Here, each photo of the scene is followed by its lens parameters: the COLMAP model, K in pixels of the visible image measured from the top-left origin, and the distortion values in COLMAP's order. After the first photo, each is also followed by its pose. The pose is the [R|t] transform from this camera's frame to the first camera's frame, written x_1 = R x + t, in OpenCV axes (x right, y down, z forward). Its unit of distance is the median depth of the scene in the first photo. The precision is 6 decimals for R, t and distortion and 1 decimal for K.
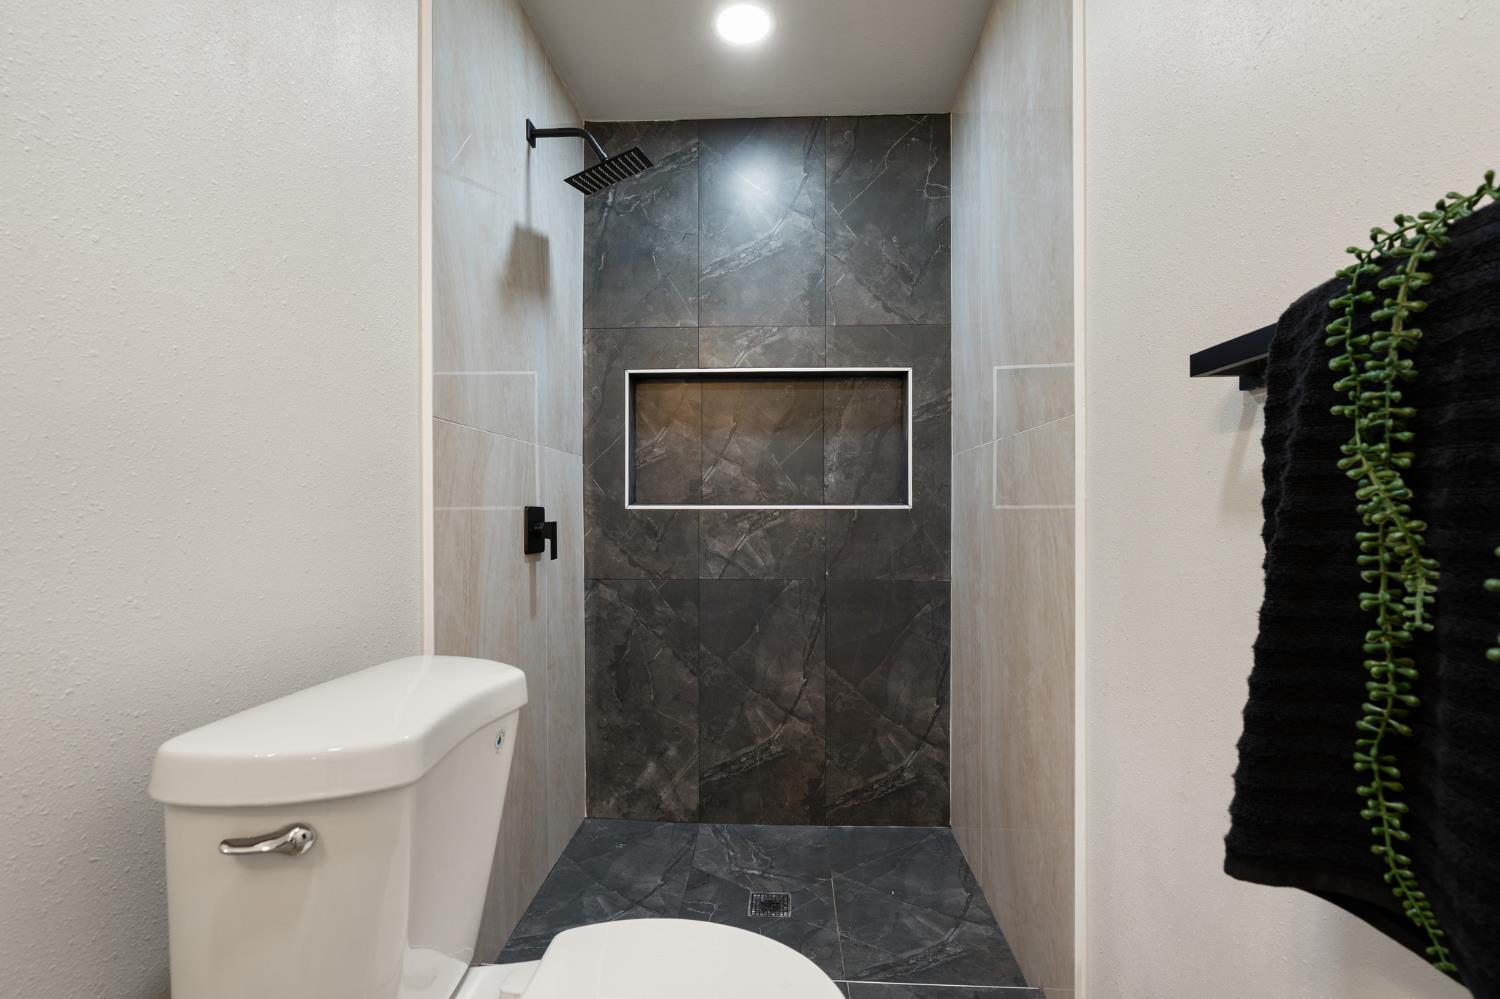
lens RADIAL K [[649.0, 0, 754.5], [0, 649.0, 508.8], [0, 0, 1]] dist [-0.011016, 0.000147]
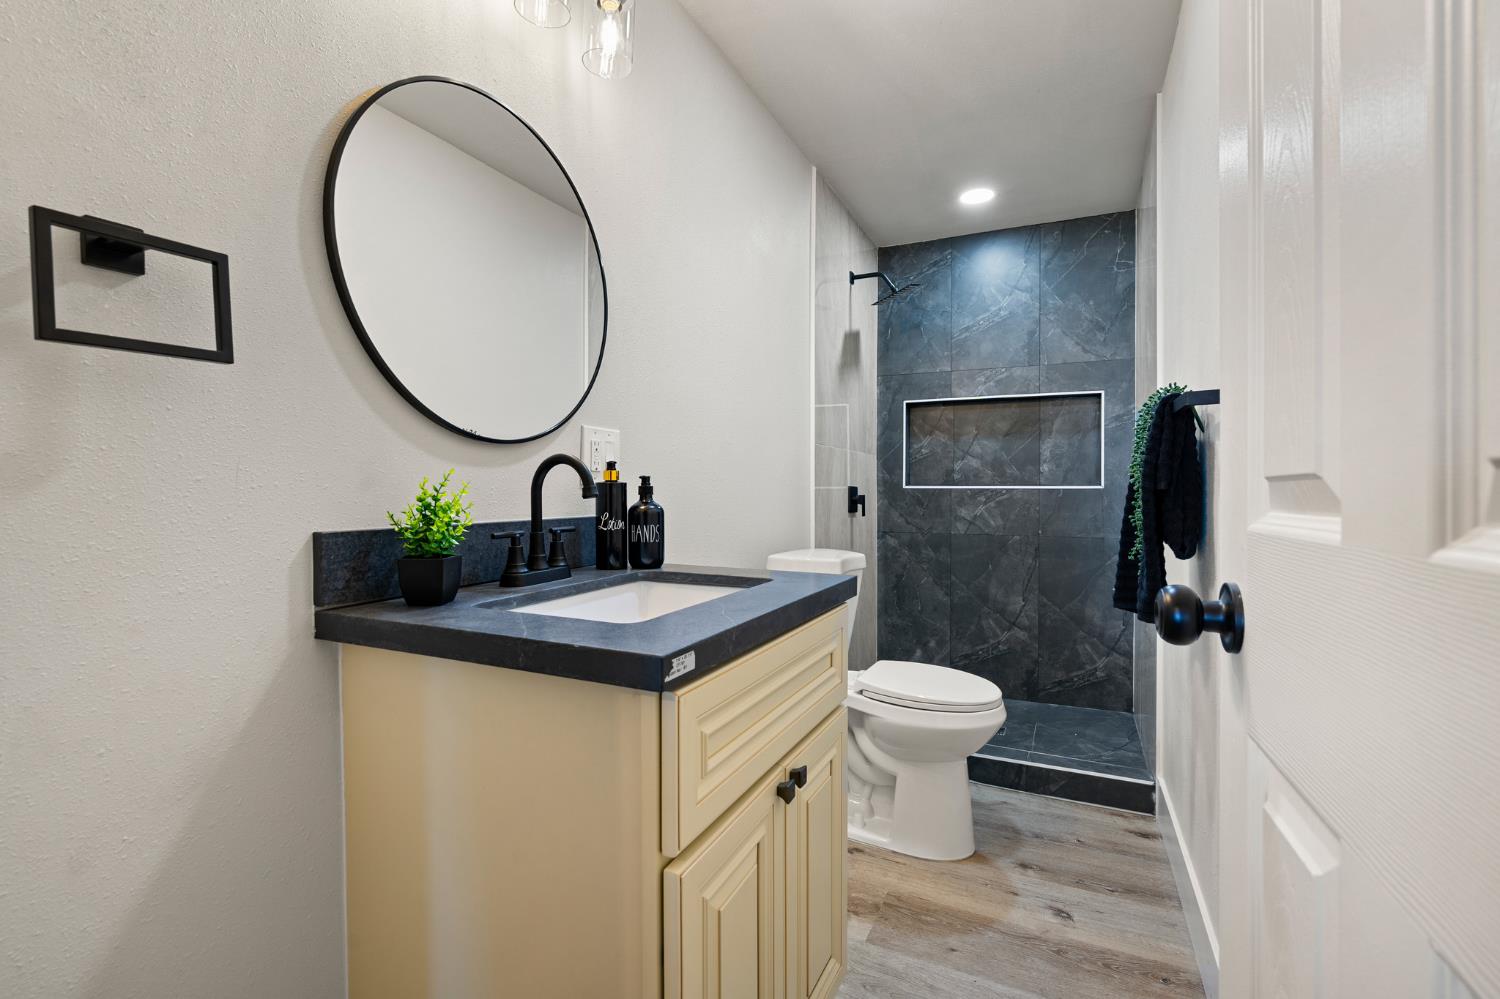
lens RADIAL K [[679.1, 0, 749.6], [0, 679.1, 487.8], [0, 0, 1]] dist [-0.003642, 0.000501]
pose [[0.919265, 0.003072, -0.393626, 0.111311], [-0.005549, 0.999971, -0.005157, 0.010062], [0.393599, 0.006925, 0.919256, -0.685676]]
